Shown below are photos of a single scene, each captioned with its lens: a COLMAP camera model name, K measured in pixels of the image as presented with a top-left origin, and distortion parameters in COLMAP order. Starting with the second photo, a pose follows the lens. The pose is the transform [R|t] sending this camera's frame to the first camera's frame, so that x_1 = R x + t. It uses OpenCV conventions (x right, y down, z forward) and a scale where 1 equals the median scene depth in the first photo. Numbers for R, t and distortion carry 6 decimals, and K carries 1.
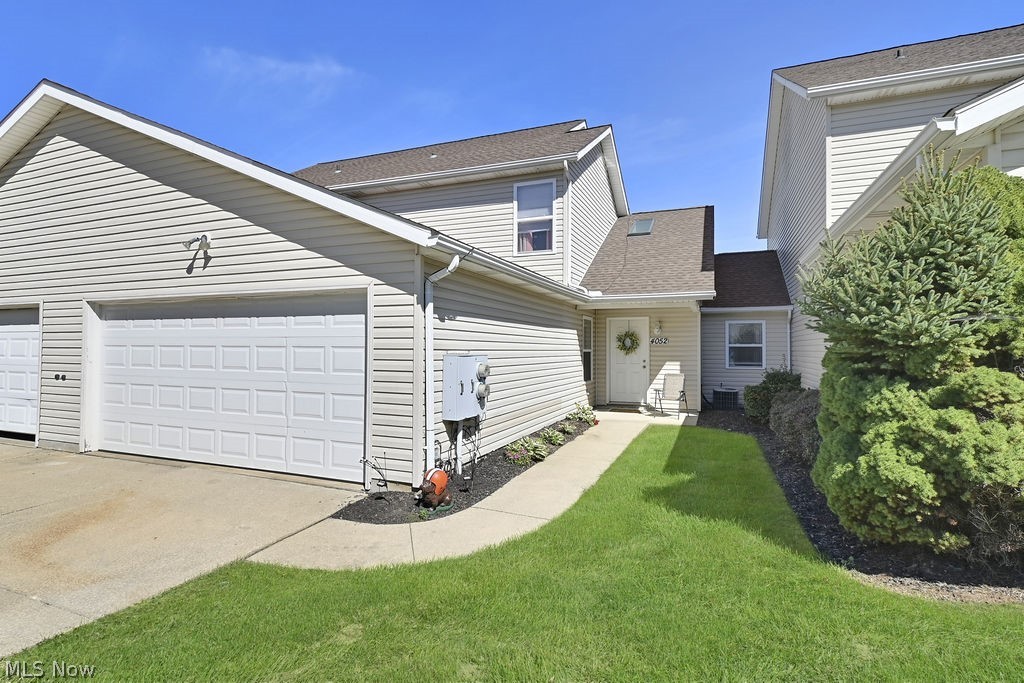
lens RADIAL K [[520.5, 0, 511.4], [0, 520.5, 339.6], [0, 0, 1]] dist [0.004346, 0.001250]
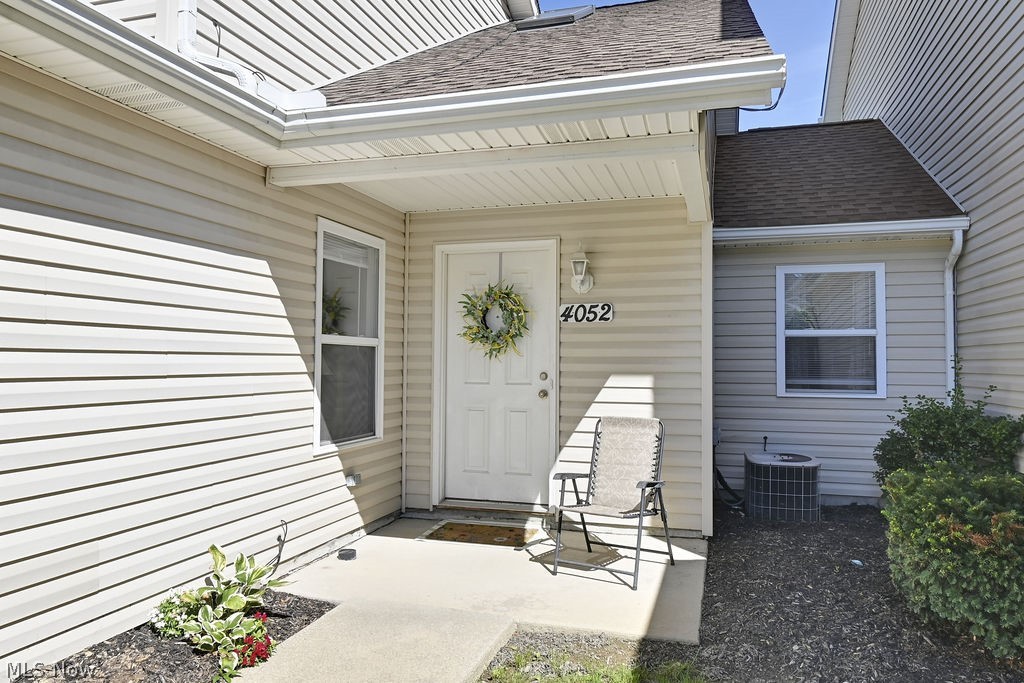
lens RADIAL K [[713.9, 0, 517.6], [0, 713.9, 340.4], [0, 0, 1]] dist [-0.006884, 0.002827]
pose [[0.995695, 0.005771, 0.092514, 0.242895], [-0.004853, 0.999937, -0.010144, 0.029205], [-0.092566, 0.009652, 0.995660, 0.683769]]
